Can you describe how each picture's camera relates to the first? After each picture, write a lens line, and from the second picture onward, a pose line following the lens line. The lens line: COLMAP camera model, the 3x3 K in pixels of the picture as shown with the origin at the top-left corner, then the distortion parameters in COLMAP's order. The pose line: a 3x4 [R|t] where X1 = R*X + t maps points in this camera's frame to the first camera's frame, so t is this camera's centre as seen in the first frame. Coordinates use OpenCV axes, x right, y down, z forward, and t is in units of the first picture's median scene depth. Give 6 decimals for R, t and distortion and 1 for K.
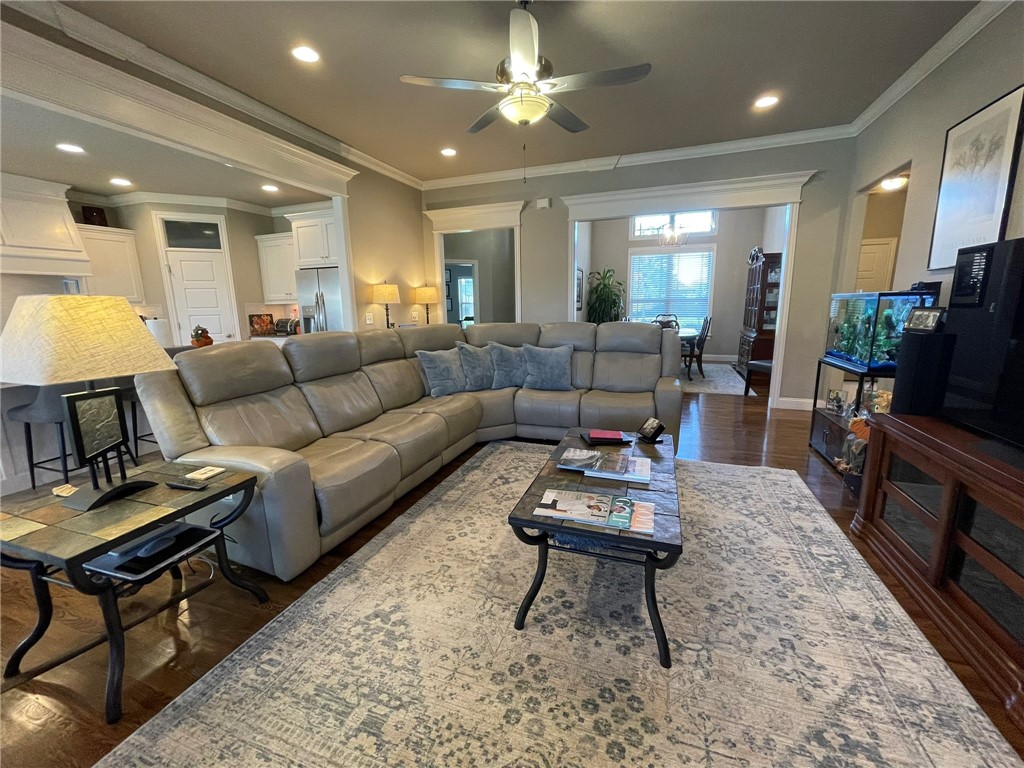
lens RADIAL K [[411.5, 0, 511.1], [0, 411.5, 380.7], [0, 0, 1]] dist [-0.002544, -0.000022]
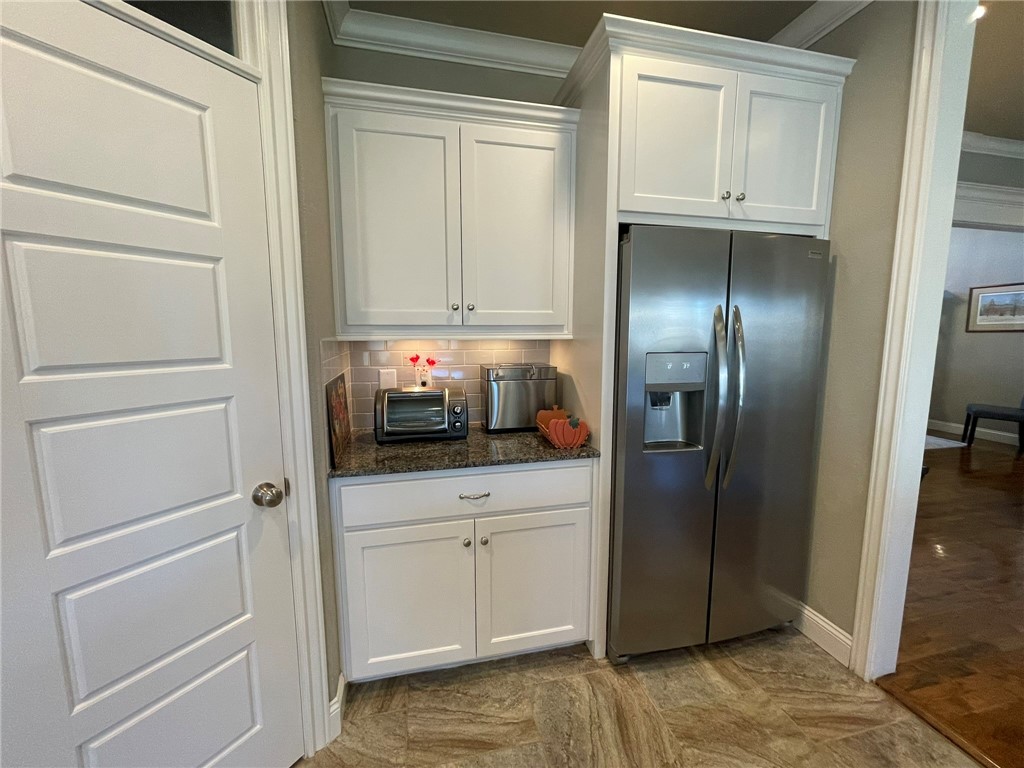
lens RADIAL K [[411.5, 0, 506.8], [0, 411.5, 382.6], [0, 0, 1]] dist [-0.002544, -0.000022]
pose [[0.841794, -0.049830, 0.537494, -0.766601], [0.082120, 0.995962, -0.036277, -0.163543], [-0.533516, 0.074677, 0.842487, 0.838580]]
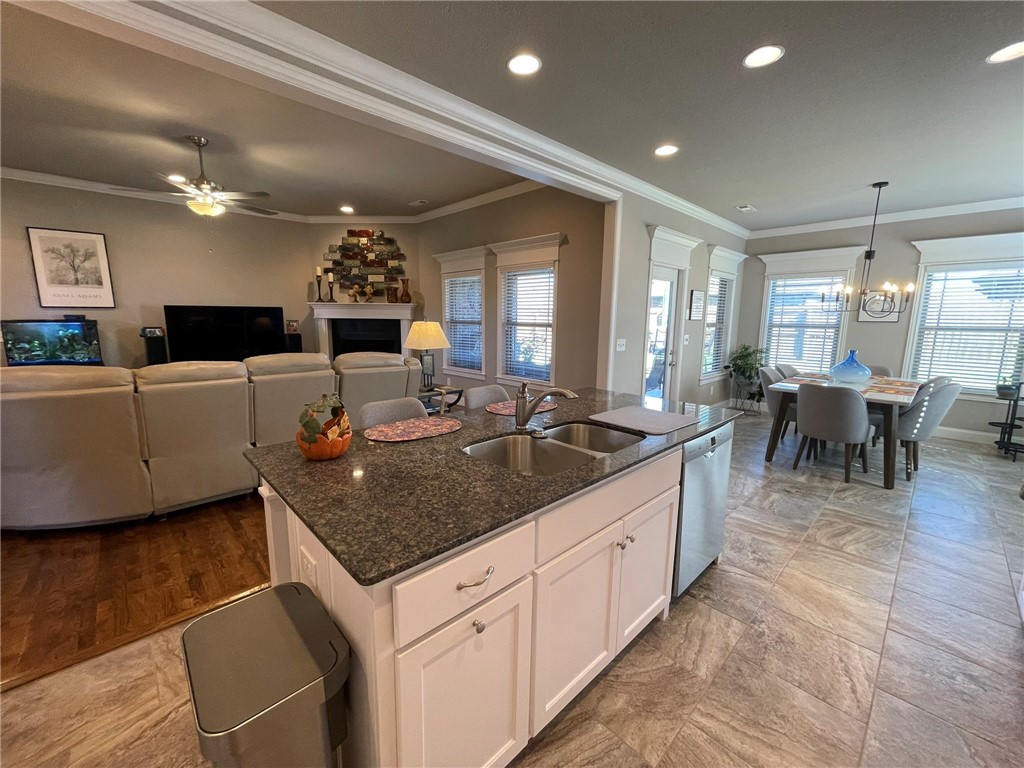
lens RADIAL K [[411.5, 0, 511.0], [0, 411.5, 382.9], [0, 0, 1]] dist [-0.002544, -0.000022]
pose [[-0.898799, -0.060853, 0.434117, -0.829718], [0.087986, 0.945121, 0.314651, -0.190100], [-0.429440, 0.321004, -0.844119, 0.959239]]
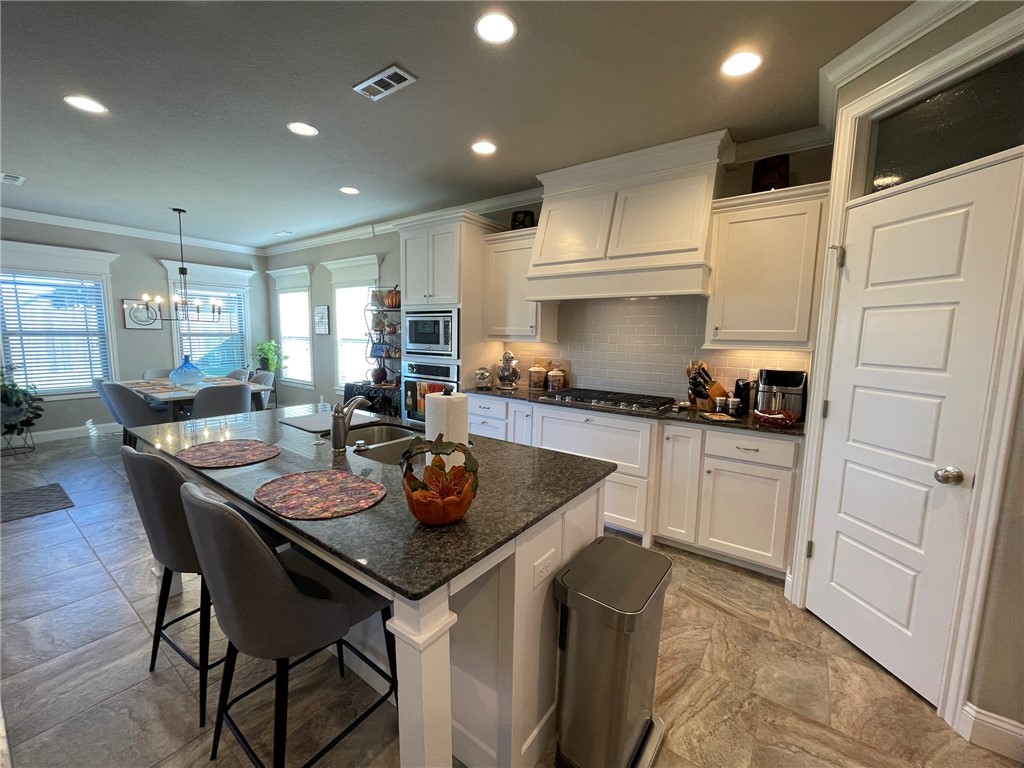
lens RADIAL K [[411.5, 0, 511.8], [0, 411.5, 380.4], [0, 0, 1]] dist [-0.002544, -0.000022]
pose [[-0.268947, 0.120613, -0.955573, -0.399479], [-0.192729, 0.965323, 0.176087, -0.178923], [0.943675, 0.231525, -0.236375, 0.858675]]
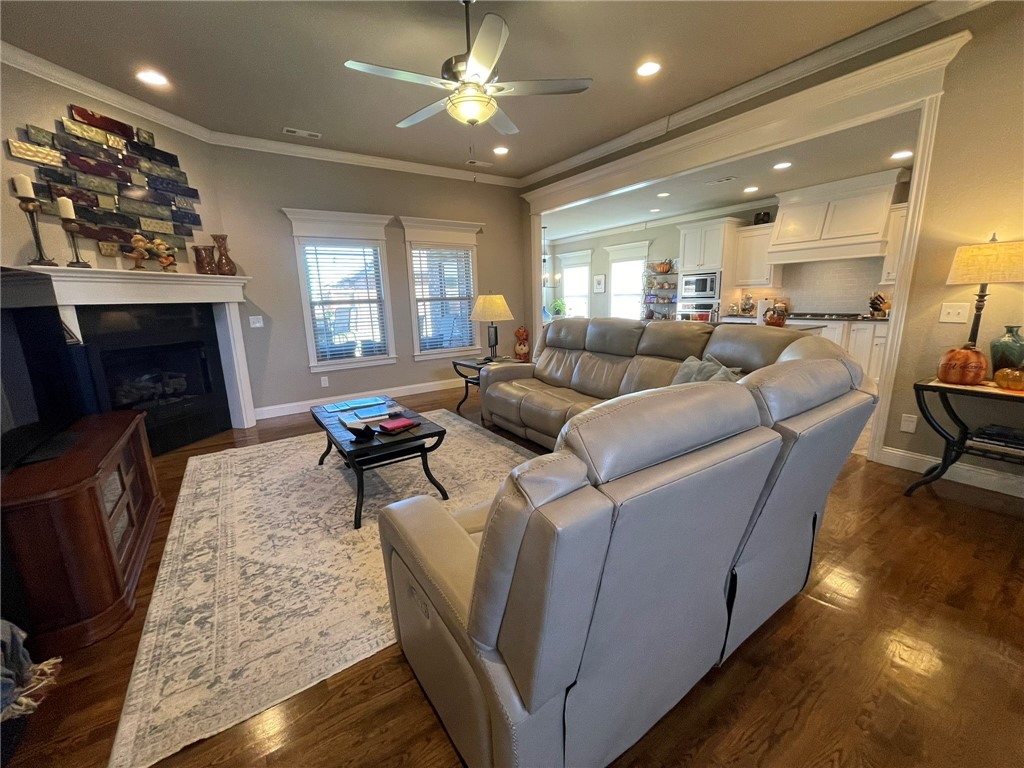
lens RADIAL K [[411.5, 0, 508.9], [0, 411.5, 380.4], [0, 0, 1]] dist [-0.002544, -0.000022]
pose [[-0.589702, 0.194538, -0.783841, 0.415105], [-0.111577, 0.941624, 0.317640, -0.169326], [0.799876, 0.274772, -0.533571, 0.829853]]
